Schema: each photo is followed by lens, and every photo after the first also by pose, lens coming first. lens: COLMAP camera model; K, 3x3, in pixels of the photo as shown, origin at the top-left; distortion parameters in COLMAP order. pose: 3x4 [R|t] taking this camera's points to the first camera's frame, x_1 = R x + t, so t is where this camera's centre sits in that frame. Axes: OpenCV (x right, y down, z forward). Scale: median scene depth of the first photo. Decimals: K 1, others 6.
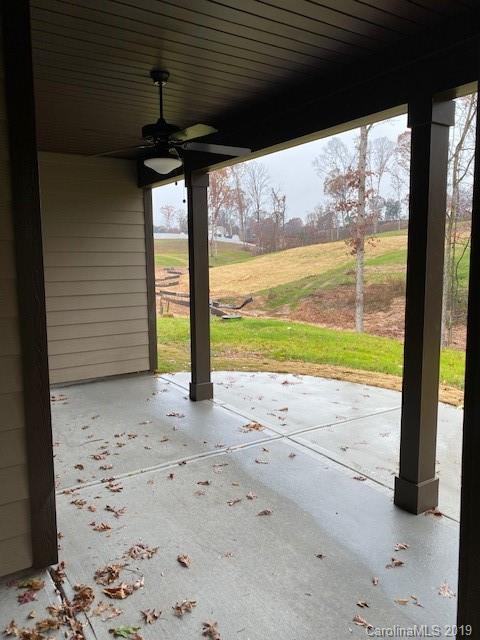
lens RADIAL K [[477.8, 0, 240.0], [0, 477.8, 320.0], [0, 0, 1]] dist [-0.000216, -0.000012]
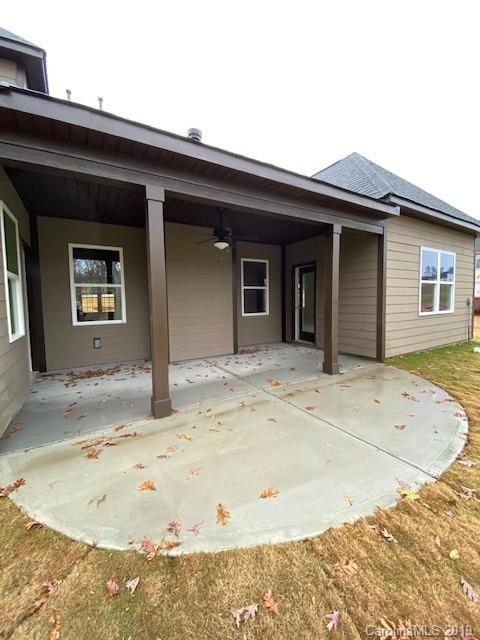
lens RADIAL K [[261.0, 0, 240.0], [0, 261.0, 320.0], [0, 0, 1]] dist [0.000394, 0.000011]
pose [[-0.036152, 0.086071, -0.995633, 0.649052], [-0.104468, 0.990500, 0.089421, -0.042005], [0.993871, 0.107245, -0.026817, 0.626325]]
